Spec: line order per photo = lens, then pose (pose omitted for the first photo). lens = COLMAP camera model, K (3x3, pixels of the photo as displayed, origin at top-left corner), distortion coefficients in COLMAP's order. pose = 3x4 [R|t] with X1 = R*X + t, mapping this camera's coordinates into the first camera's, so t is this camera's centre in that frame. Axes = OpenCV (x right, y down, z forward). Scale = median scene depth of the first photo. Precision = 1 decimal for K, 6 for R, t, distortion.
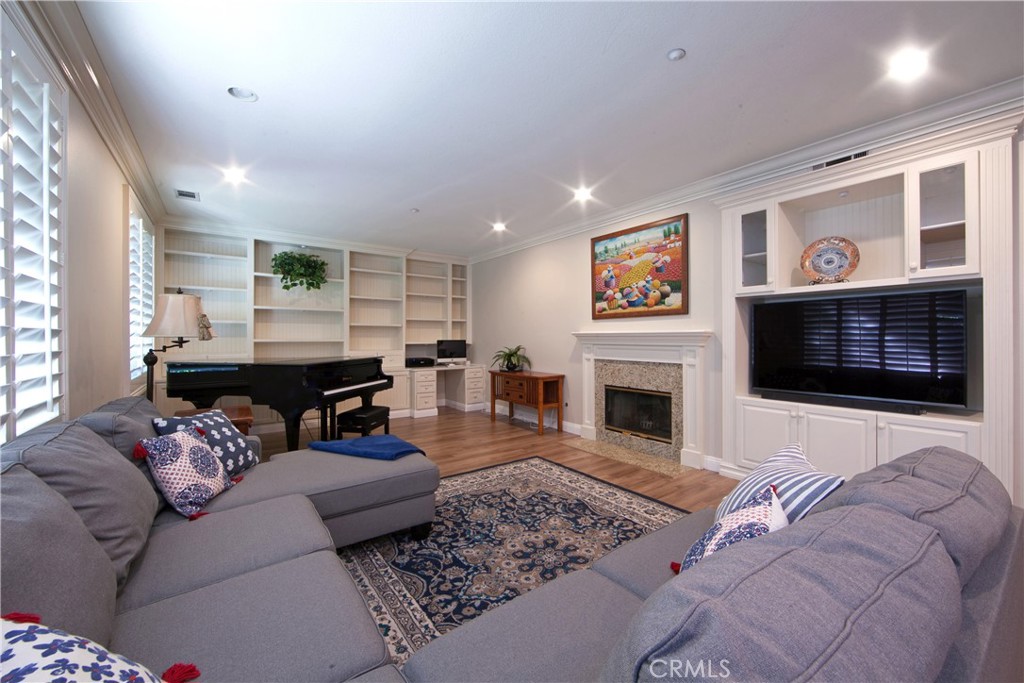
lens RADIAL K [[410.5, 0, 526.2], [0, 410.5, 336.9], [0, 0, 1]] dist [-0.002736, -0.000082]
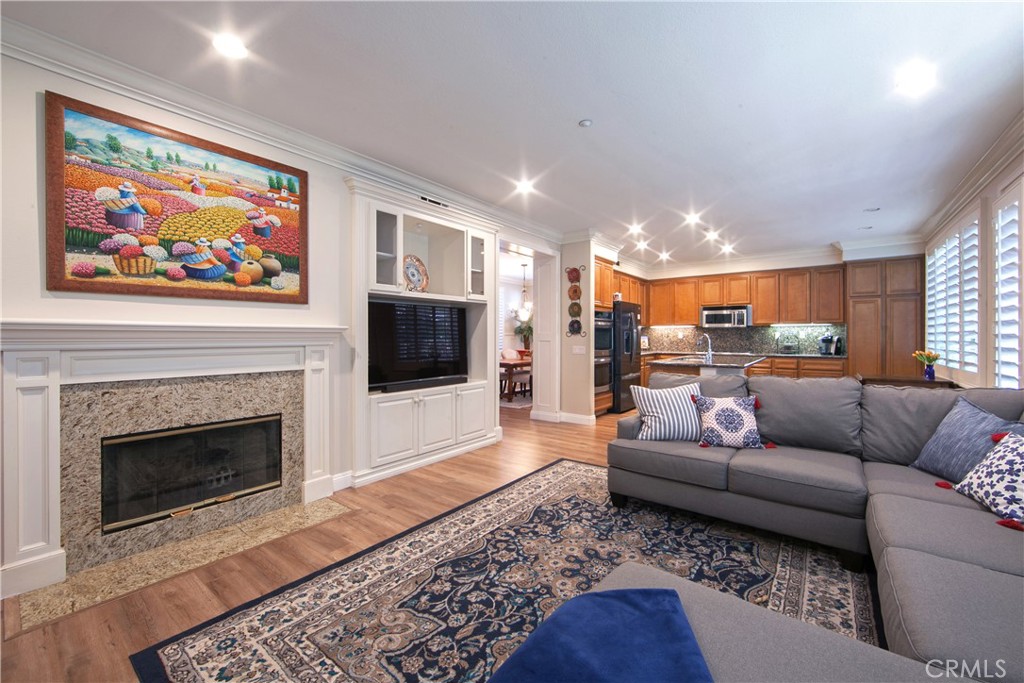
lens RADIAL K [[410.5, 0, 526.2], [0, 410.5, 336.9], [0, 0, 1]] dist [-0.002736, -0.000082]
pose [[-0.282087, -0.000009, 0.959389, -0.455848], [0.001097, 0.999999, 0.000332, 0.005893], [-0.959388, 0.001146, -0.282086, 0.824271]]
